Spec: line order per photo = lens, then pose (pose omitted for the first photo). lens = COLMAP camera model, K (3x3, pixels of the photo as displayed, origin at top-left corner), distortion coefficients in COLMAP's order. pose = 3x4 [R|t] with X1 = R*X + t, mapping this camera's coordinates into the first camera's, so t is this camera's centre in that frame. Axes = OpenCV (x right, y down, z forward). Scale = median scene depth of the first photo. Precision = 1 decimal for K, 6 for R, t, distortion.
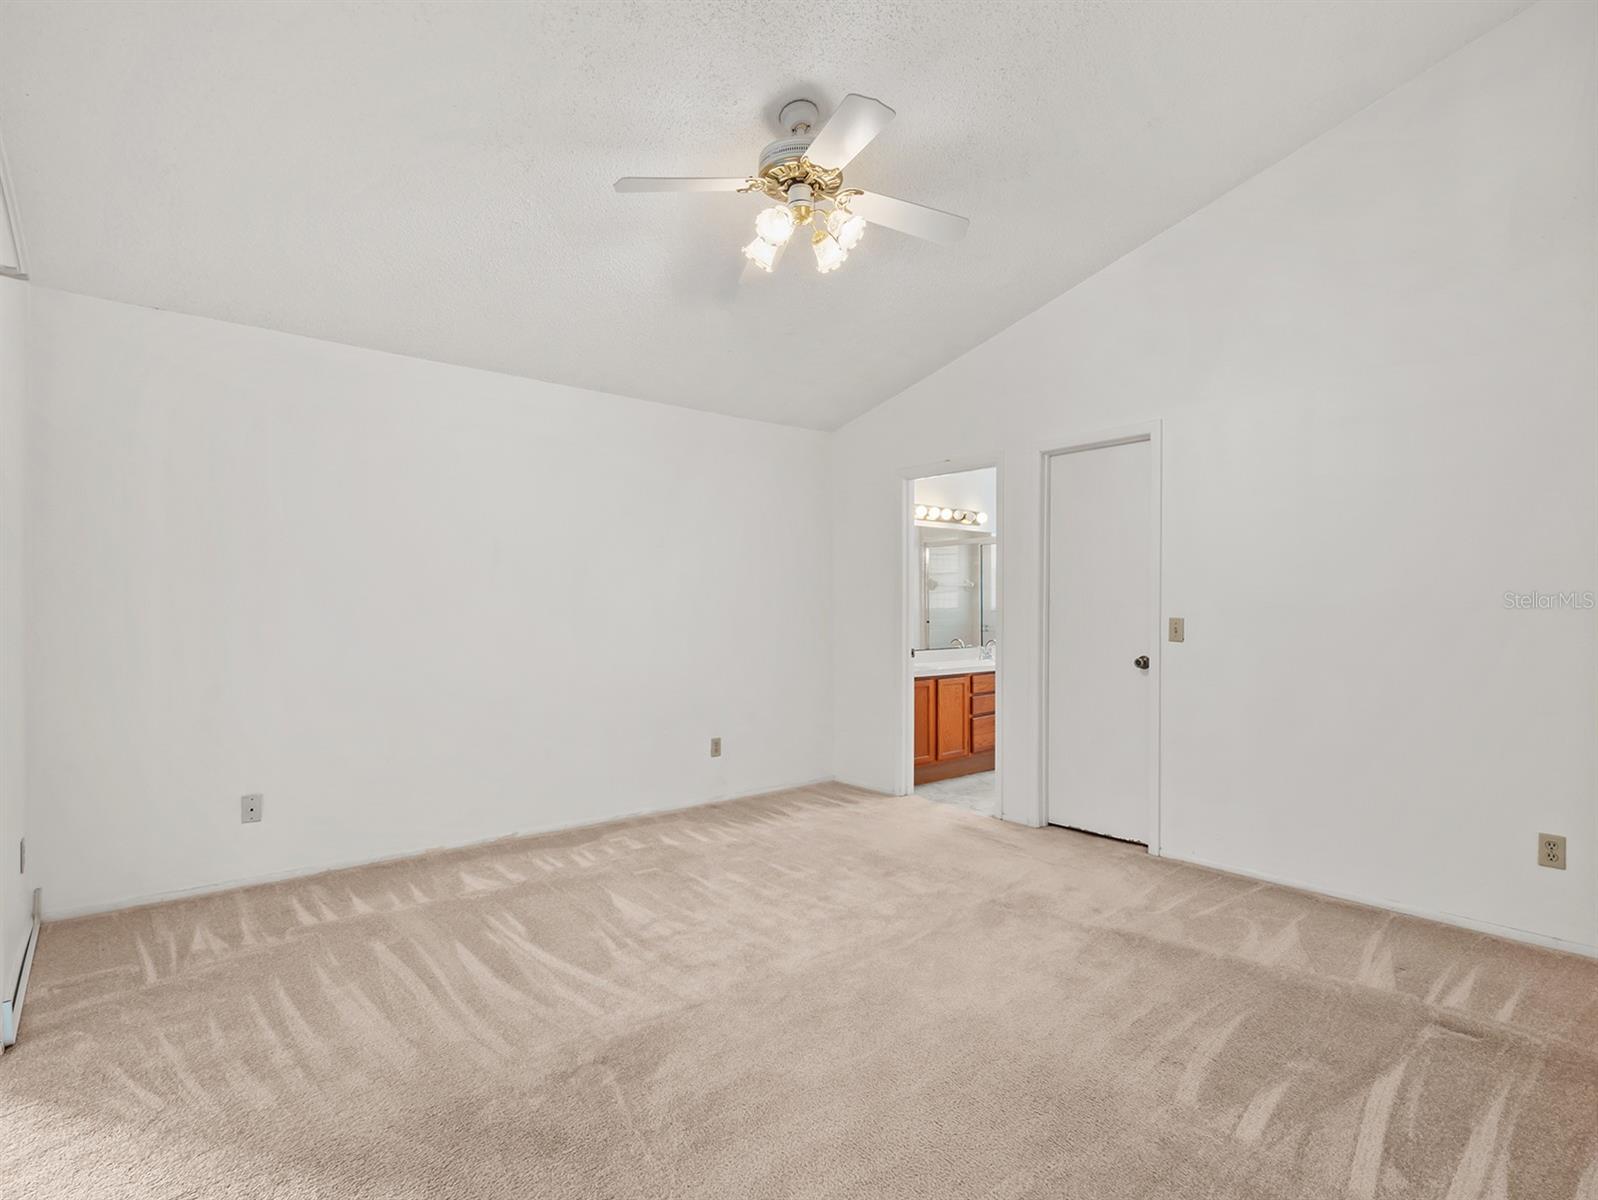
lens RADIAL K [[829.5, 0, 777.7], [0, 829.5, 599.5], [0, 0, 1]] dist [0.000025, 0.001668]
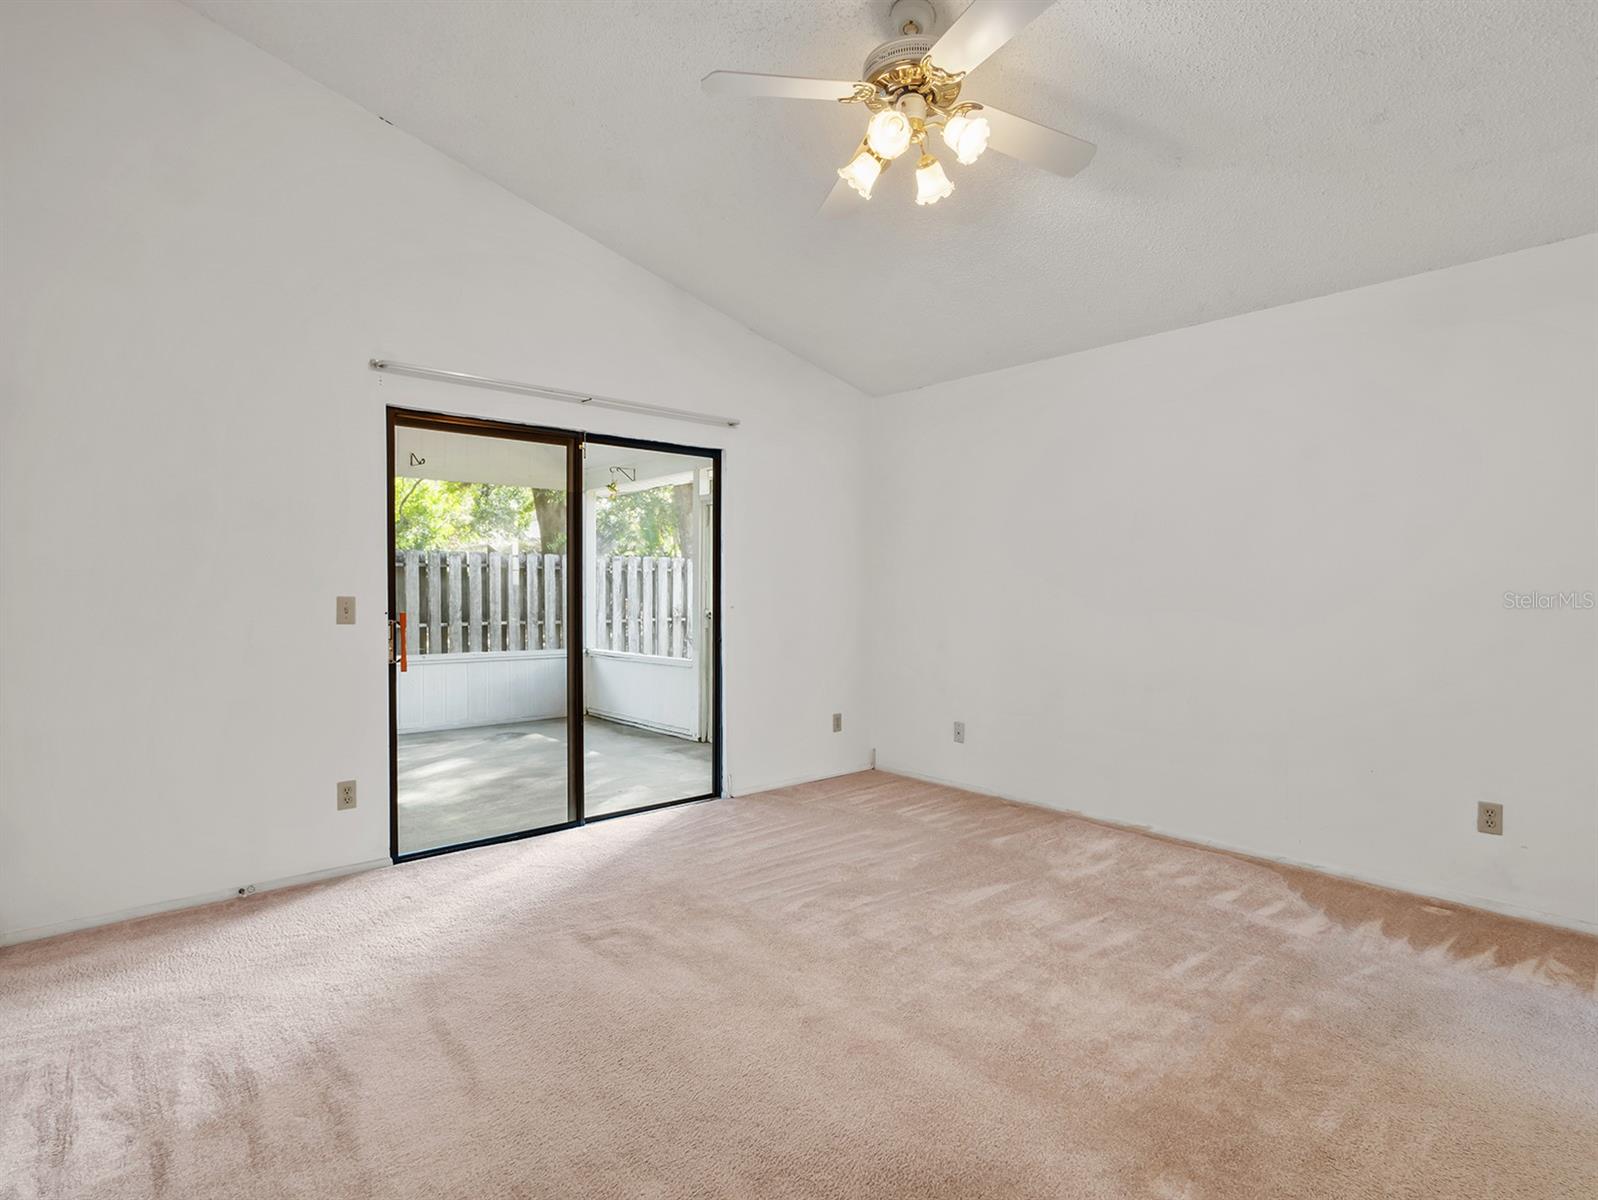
lens RADIAL K [[829.5, 0, 777.7], [0, 829.5, 599.5], [0, 0, 1]] dist [0.000025, 0.001668]
pose [[0.012222, 0.017913, -0.999765, 0.802822], [0.014423, 0.999732, 0.018089, 0.006061], [0.999821, -0.014641, 0.011960, 0.771216]]
